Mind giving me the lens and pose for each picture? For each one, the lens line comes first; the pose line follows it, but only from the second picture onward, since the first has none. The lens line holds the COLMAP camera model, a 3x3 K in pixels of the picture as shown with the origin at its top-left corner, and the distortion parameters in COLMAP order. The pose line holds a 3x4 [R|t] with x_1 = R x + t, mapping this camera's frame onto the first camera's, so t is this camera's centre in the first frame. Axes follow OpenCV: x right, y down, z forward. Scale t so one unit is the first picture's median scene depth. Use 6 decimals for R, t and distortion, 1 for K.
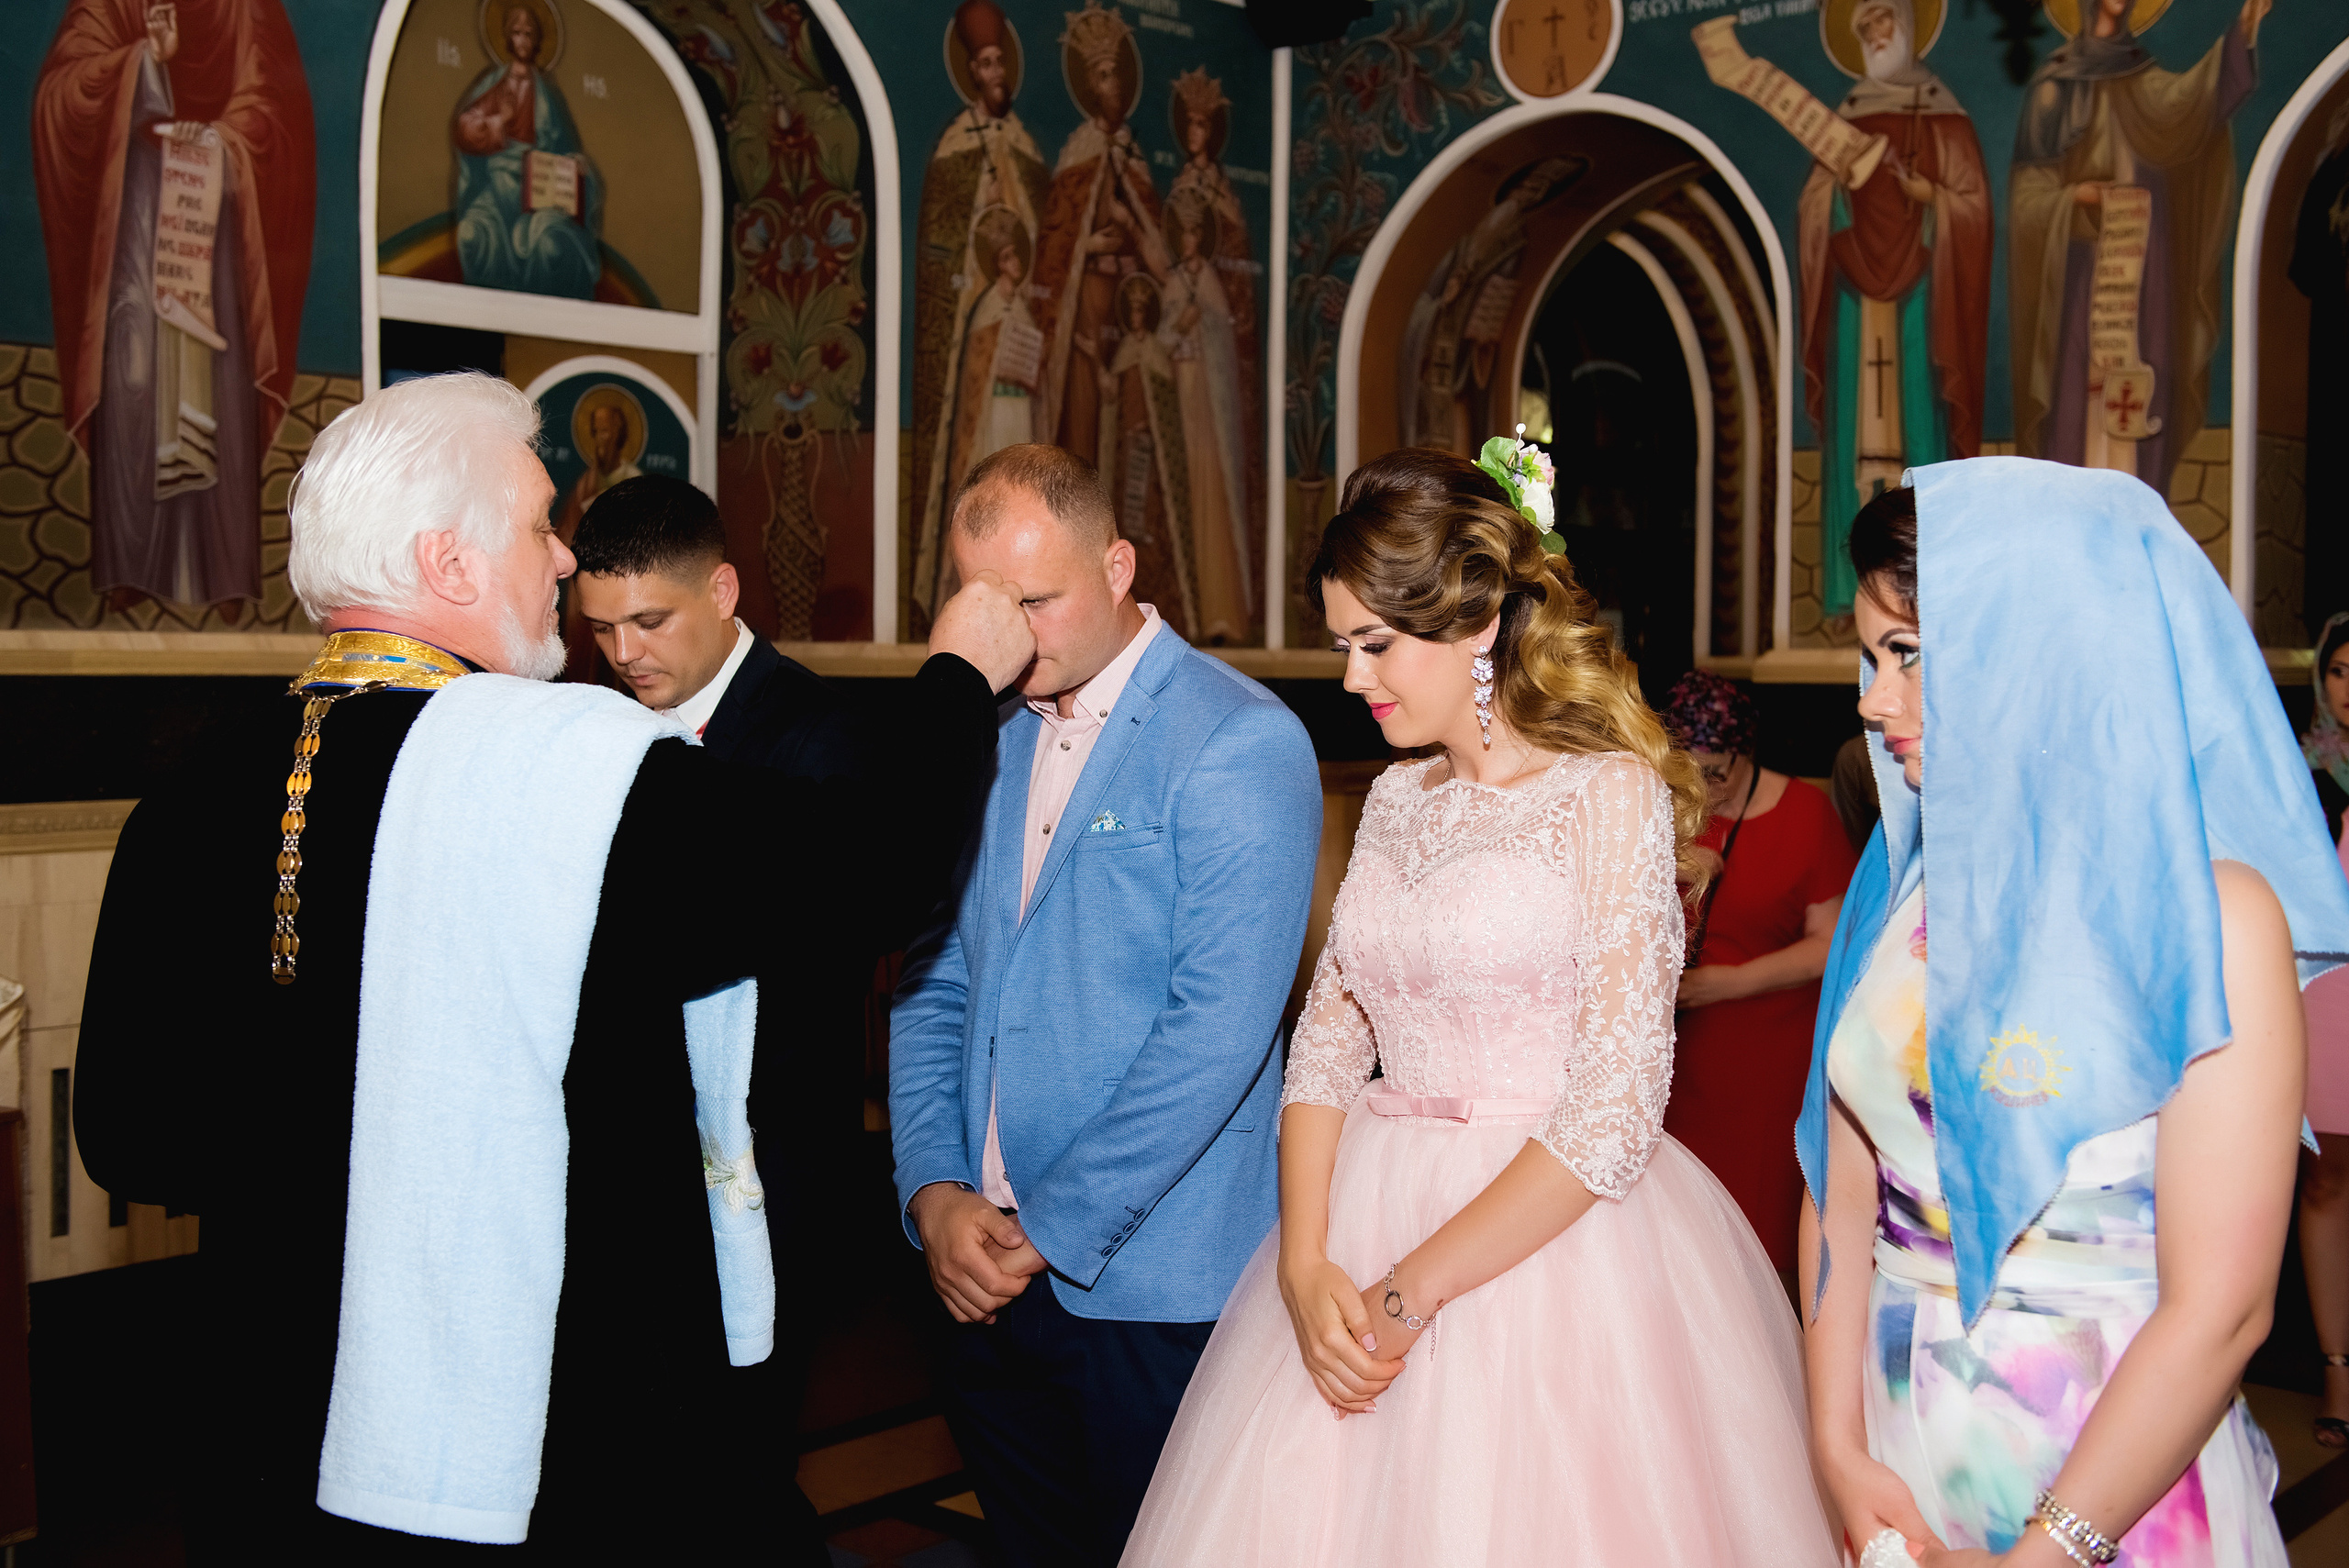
lens RADIAL K [[2564.1, 0, 1176.5], [0, 2564.1, 708.2], [0, 0, 1]] dist [0.033394, 0.007954]
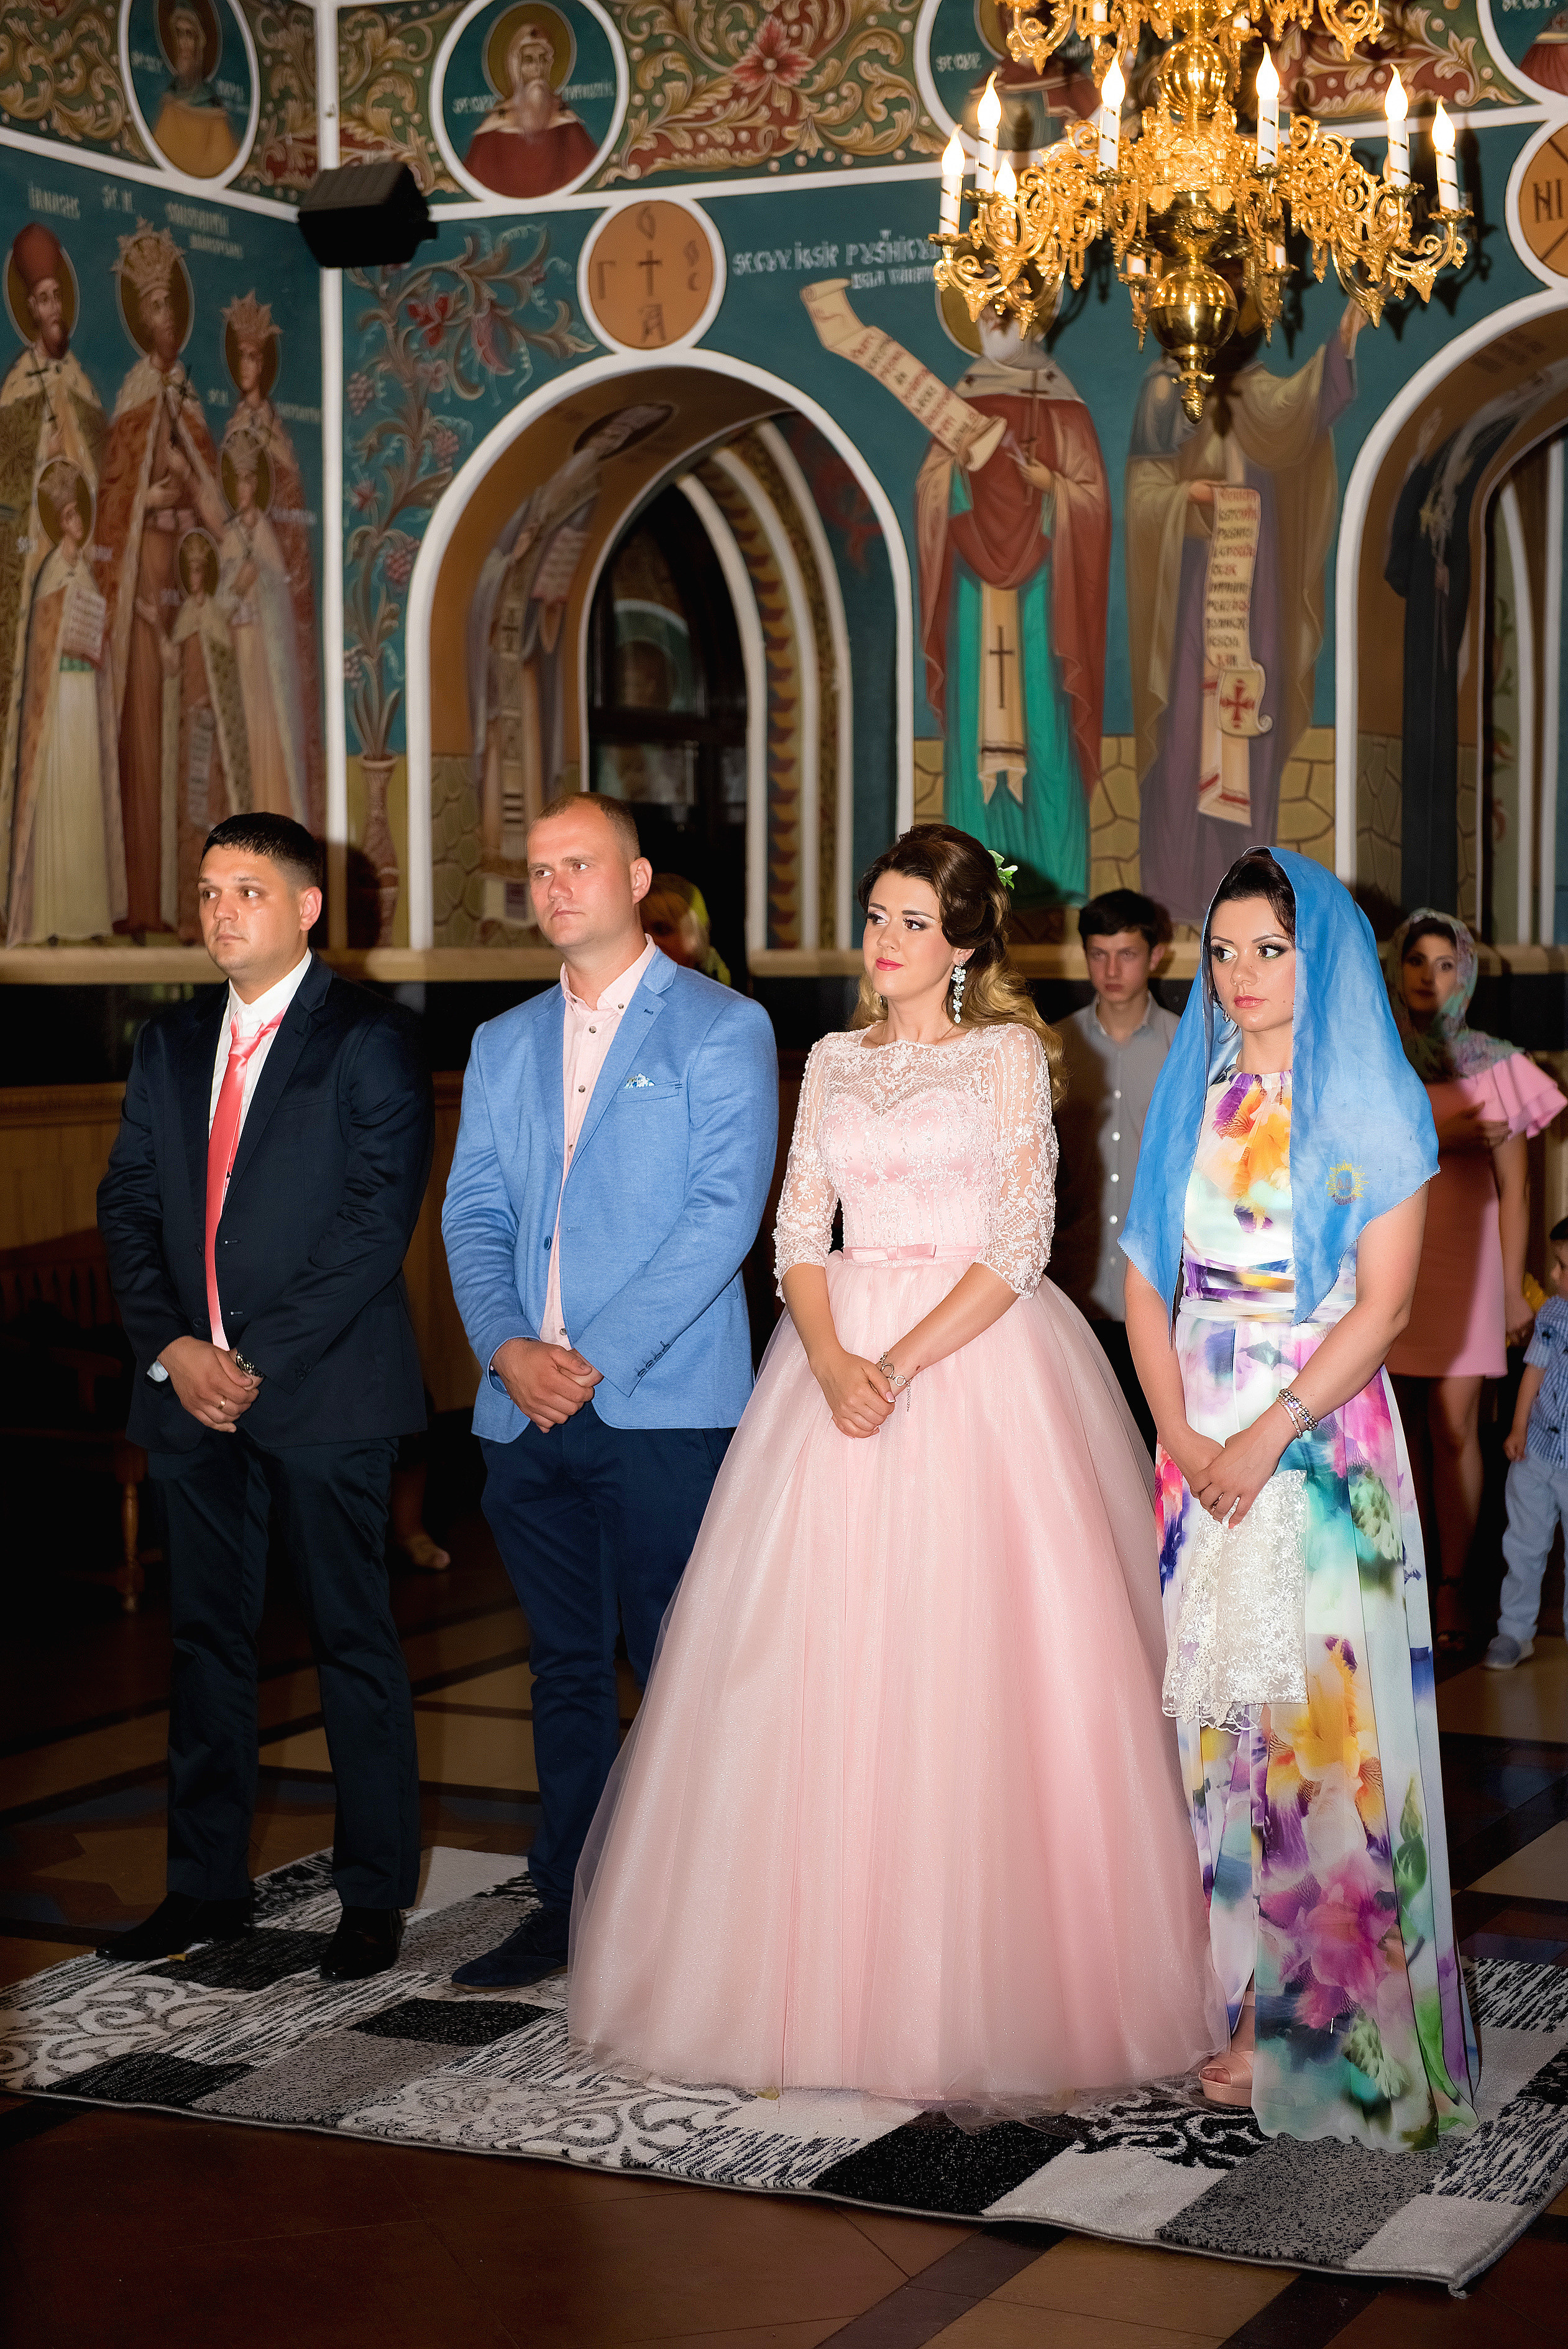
lens RADIAL K [[4011.5, 0, 784.0], [0, 4011.5, 1174.5], [0, 0, 1]] dist [0.137497, -0.171072]
pose [[0.966489, -0.024236, 0.255561, -0.195353], [0.014705, 0.999126, 0.039138, 0.003389], [-0.256286, -0.034068, 0.966000, -0.448712]]
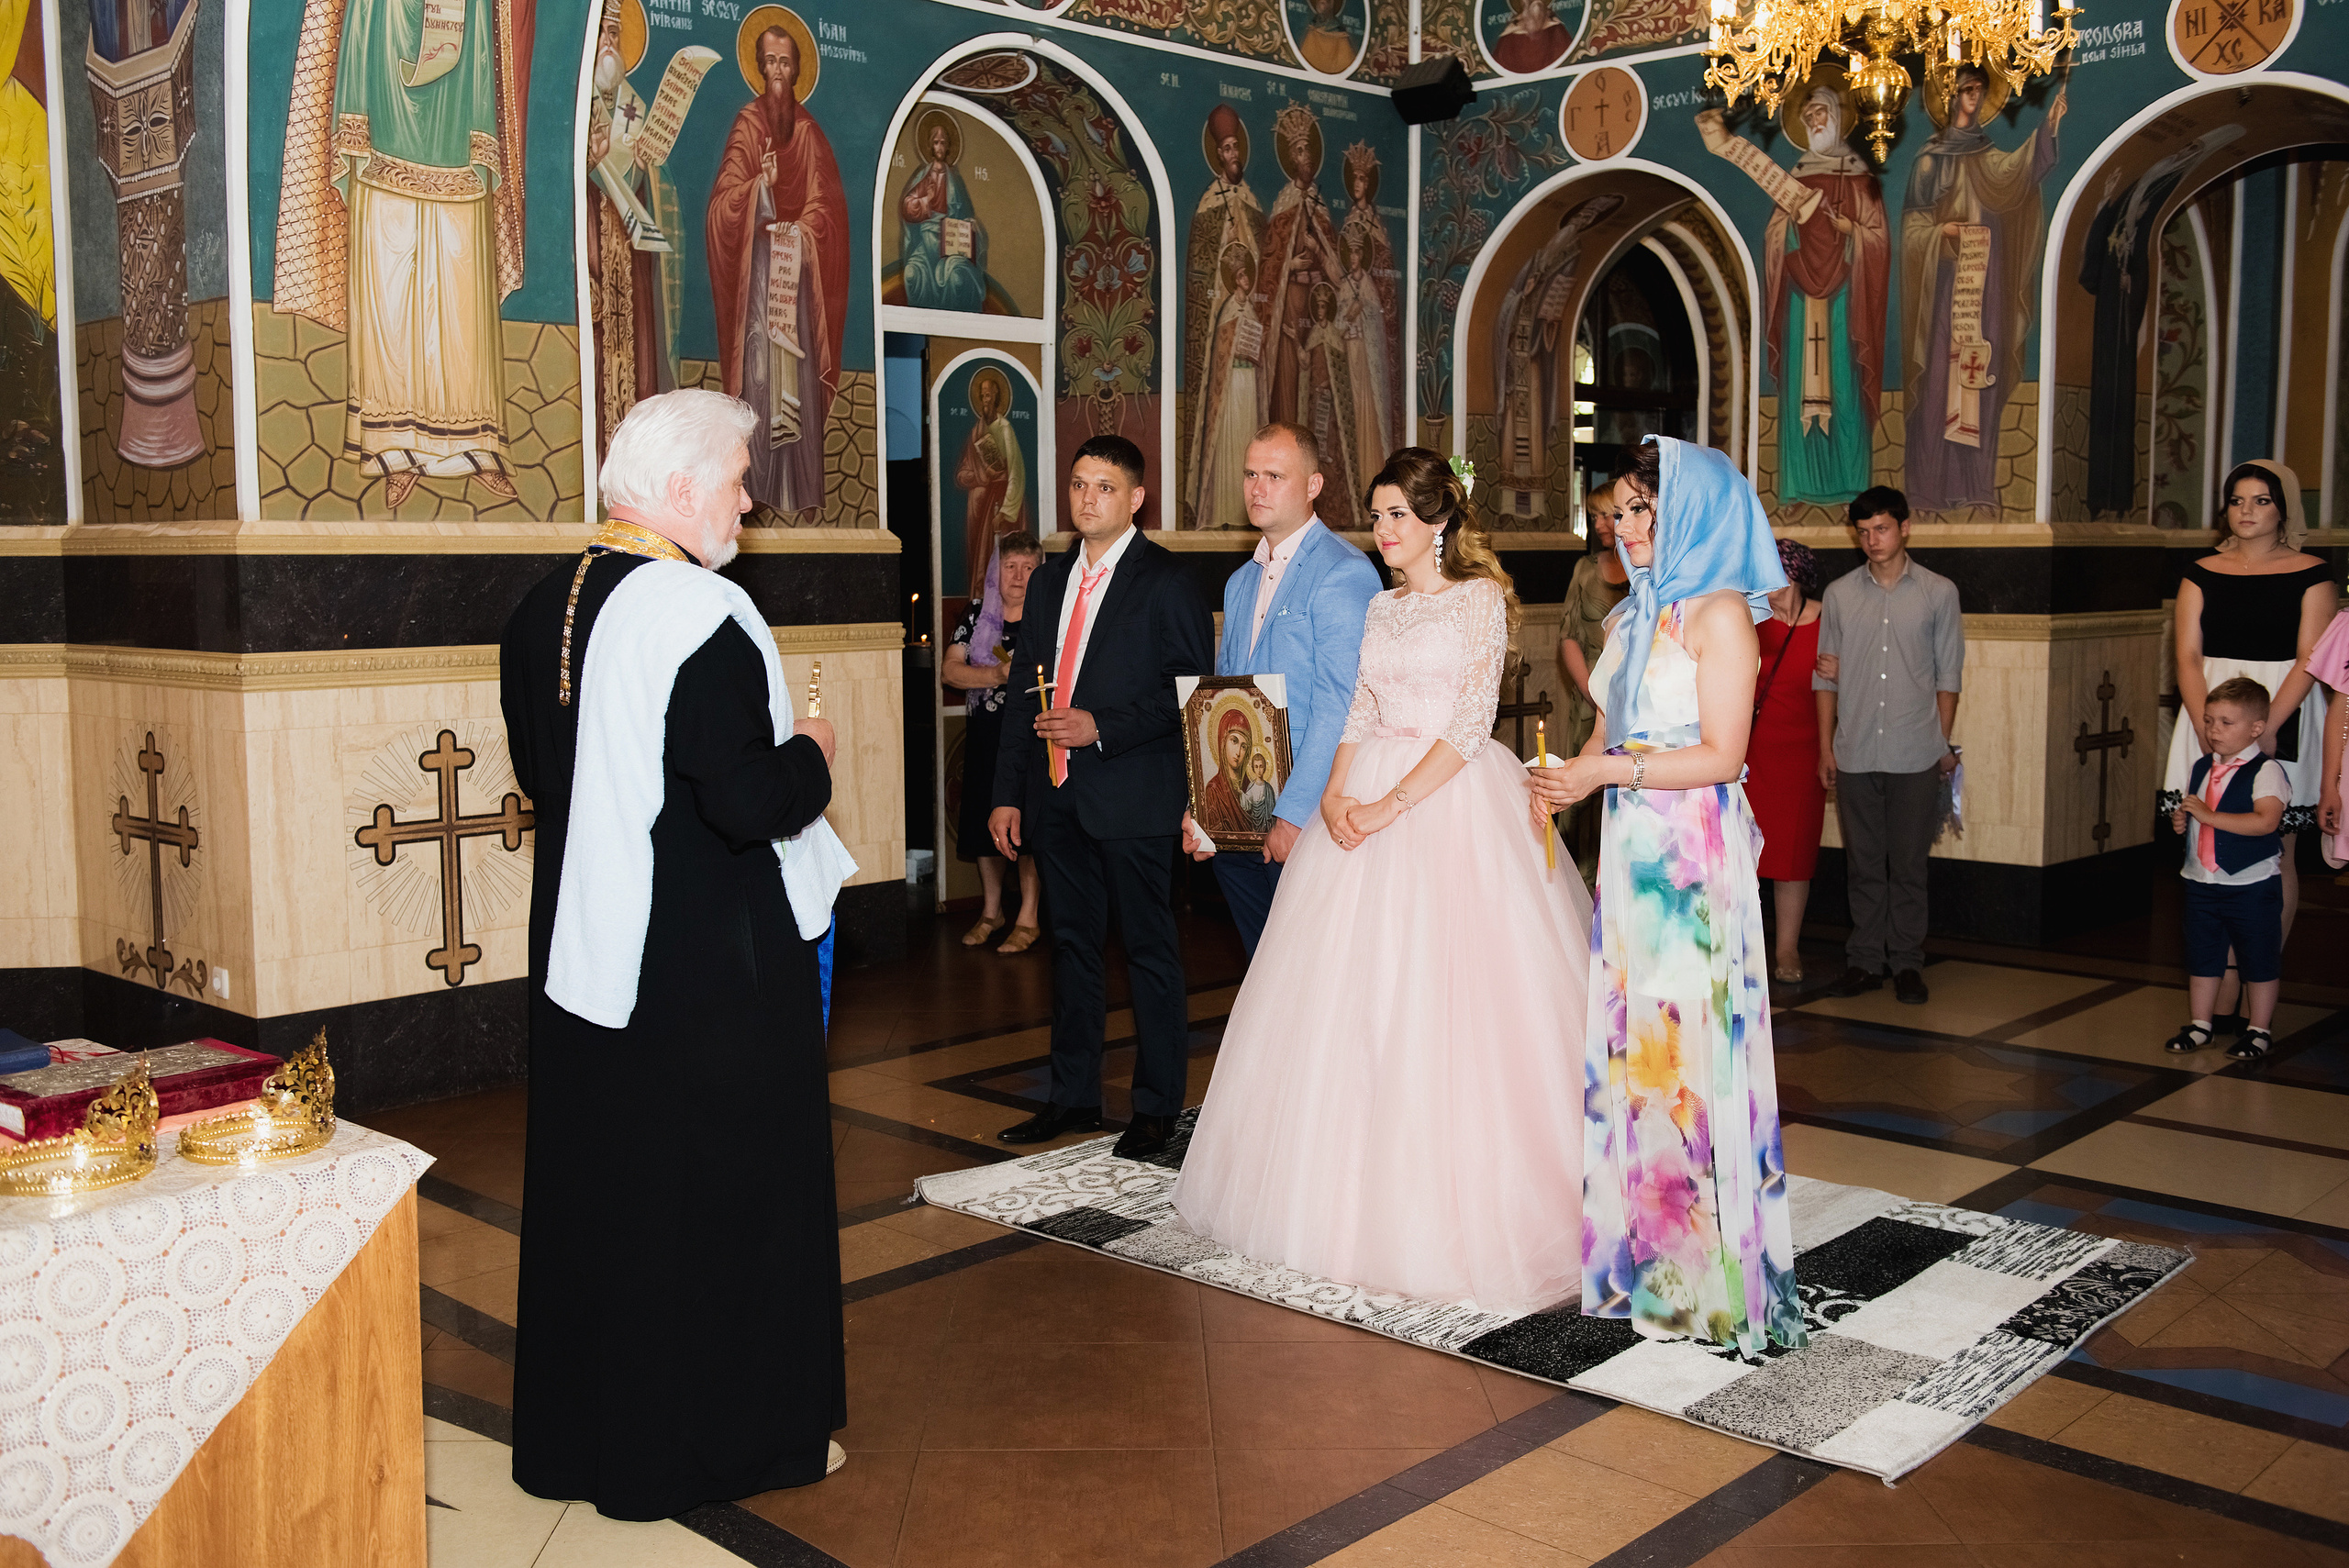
lens RADIAL K [[2186.6, 0, 1128.7], [0, 2186.6, 752.9], [0, 0, 1]] dist [-0.003536, 0.000755]
pose [[0.998428, -0.006937, -0.055619, -0.063491], [0.011024, 0.997233, 0.073514, 0.011373], [0.054955, -0.074012, 0.995742, -0.327532]]
